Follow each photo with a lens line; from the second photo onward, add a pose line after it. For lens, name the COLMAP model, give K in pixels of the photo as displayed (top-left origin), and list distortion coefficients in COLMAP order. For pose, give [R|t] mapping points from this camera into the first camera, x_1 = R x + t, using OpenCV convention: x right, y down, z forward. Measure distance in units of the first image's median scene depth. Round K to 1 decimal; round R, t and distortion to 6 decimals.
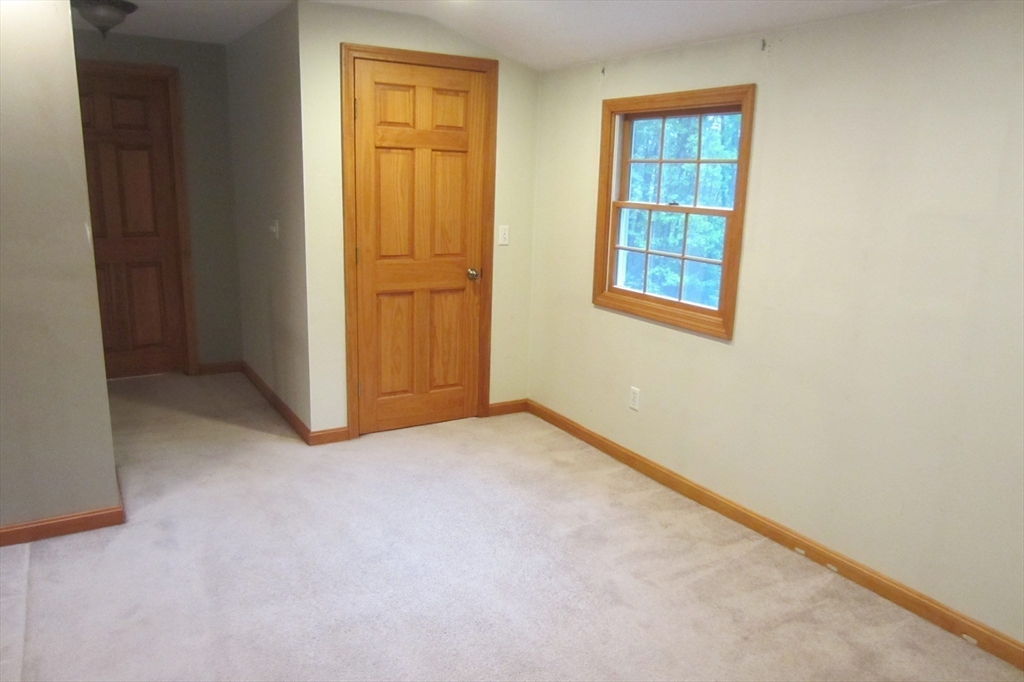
lens RADIAL K [[732.0, 0, 513.4], [0, 732.0, 338.3], [0, 0, 1]] dist [-0.018607, 0.003897]
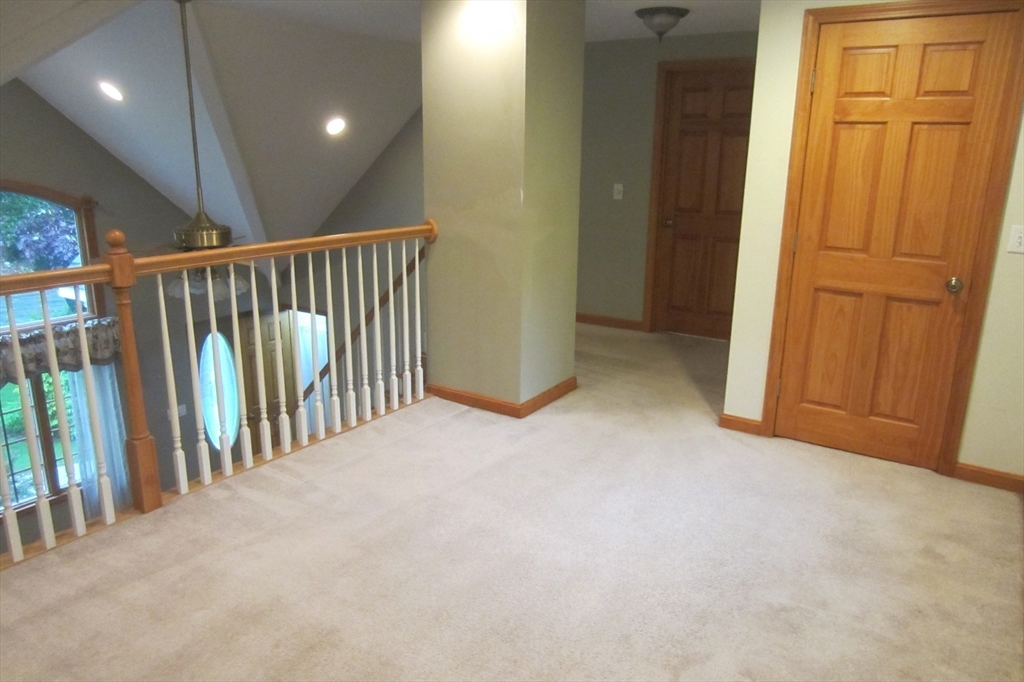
lens RADIAL K [[732.0, 0, 515.2], [0, 732.0, 339.9], [0, 0, 1]] dist [-0.018607, 0.003897]
pose [[0.427024, 0.206723, -0.880293, 0.451239], [-0.199901, 0.971012, 0.131057, -0.042704], [0.881867, 0.120007, 0.455970, 0.275248]]
